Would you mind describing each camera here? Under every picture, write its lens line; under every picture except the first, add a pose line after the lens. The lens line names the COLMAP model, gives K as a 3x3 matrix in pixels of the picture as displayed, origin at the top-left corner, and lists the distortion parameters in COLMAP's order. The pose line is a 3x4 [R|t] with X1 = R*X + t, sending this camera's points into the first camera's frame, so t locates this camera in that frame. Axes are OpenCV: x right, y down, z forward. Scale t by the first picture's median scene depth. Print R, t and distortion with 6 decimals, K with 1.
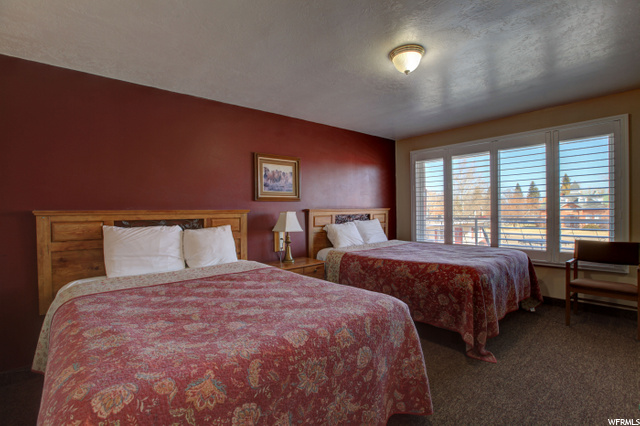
lens RADIAL K [[295.1, 0, 320.0], [0, 295.1, 213.0], [0, 0, 1]] dist [-0.012408, 0.000523]
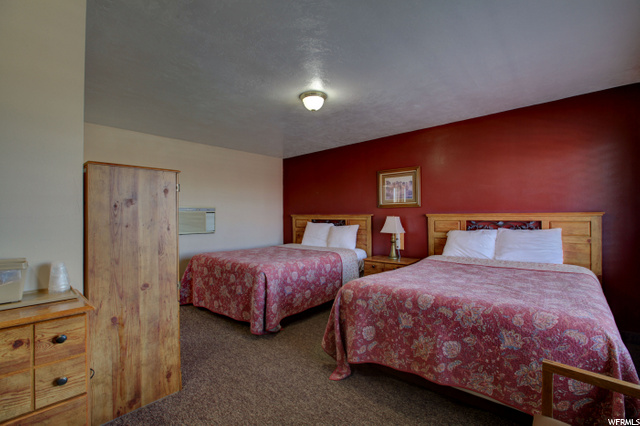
lens RADIAL K [[295.1, 0, 320.0], [0, 295.1, 213.0], [0, 0, 1]] dist [-0.012408, 0.000523]
pose [[0.097338, 0.003322, -0.995246, 1.231243], [-0.000183, 0.999994, 0.003320, -0.024820], [0.995251, -0.000141, 0.097338, 0.696385]]
